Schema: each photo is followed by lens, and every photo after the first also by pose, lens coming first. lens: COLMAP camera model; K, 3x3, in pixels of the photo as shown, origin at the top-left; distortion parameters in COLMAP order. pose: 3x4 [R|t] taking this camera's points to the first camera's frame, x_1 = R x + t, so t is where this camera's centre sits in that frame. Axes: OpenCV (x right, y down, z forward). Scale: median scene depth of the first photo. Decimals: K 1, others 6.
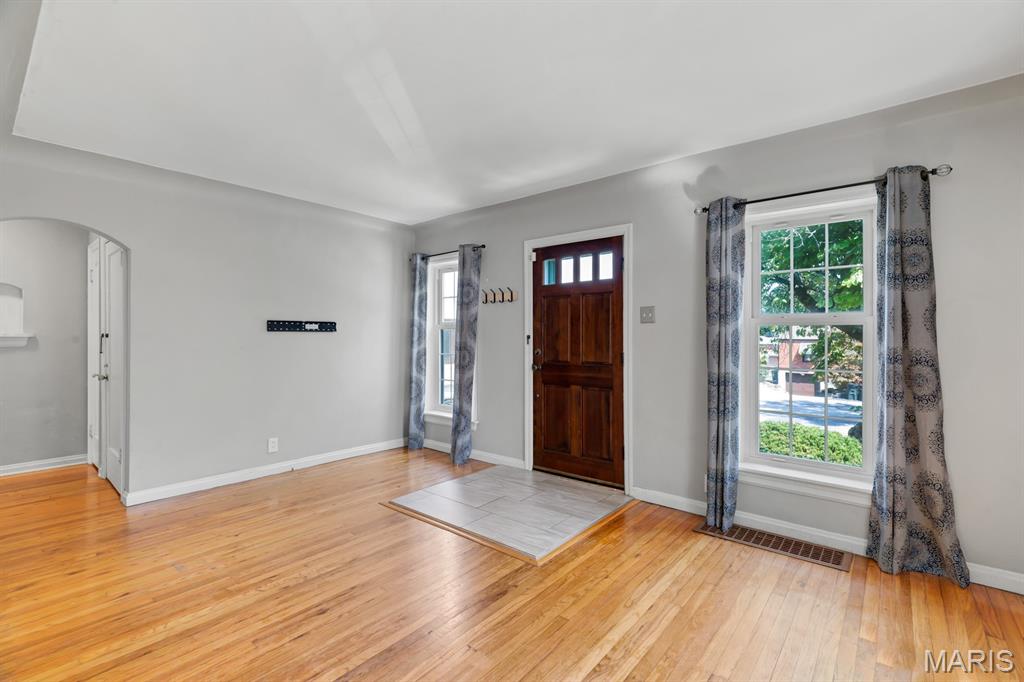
lens RADIAL K [[462.4, 0, 512.0], [0, 462.4, 341.0], [0, 0, 1]] dist [0.003243, 0.000435]
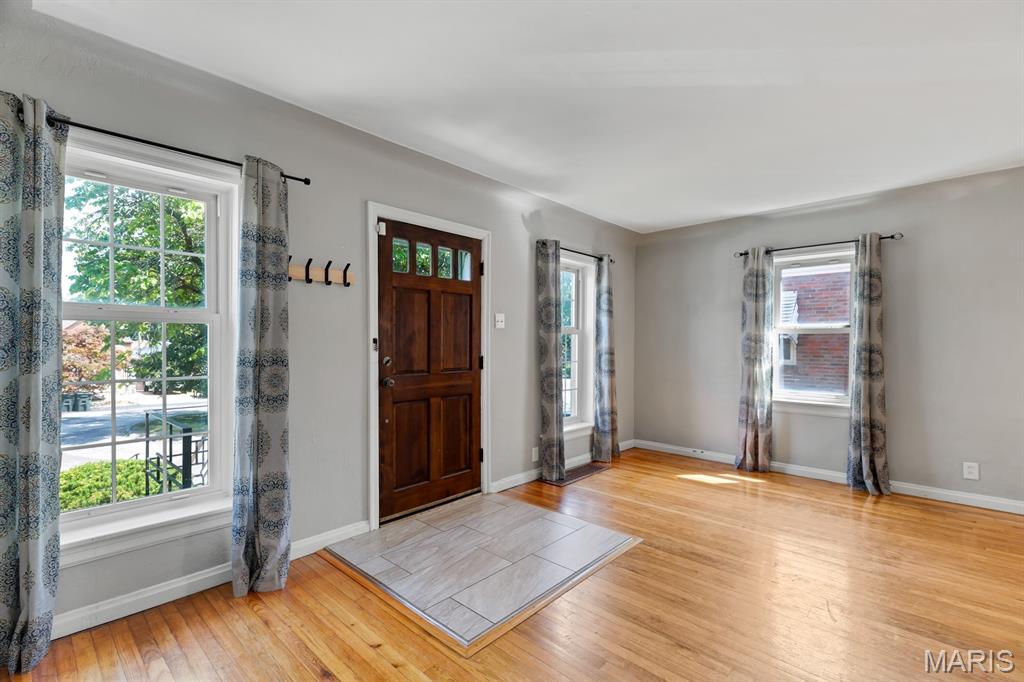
lens RADIAL K [[464.5, 0, 516.9], [0, 464.5, 348.7], [0, 0, 1]] dist [-0.000614, -0.000119]
pose [[0.033486, -0.016592, 0.999301, -0.696244], [0.005025, 0.999852, 0.016433, -0.007140], [-0.999427, 0.004471, 0.033564, 0.800439]]
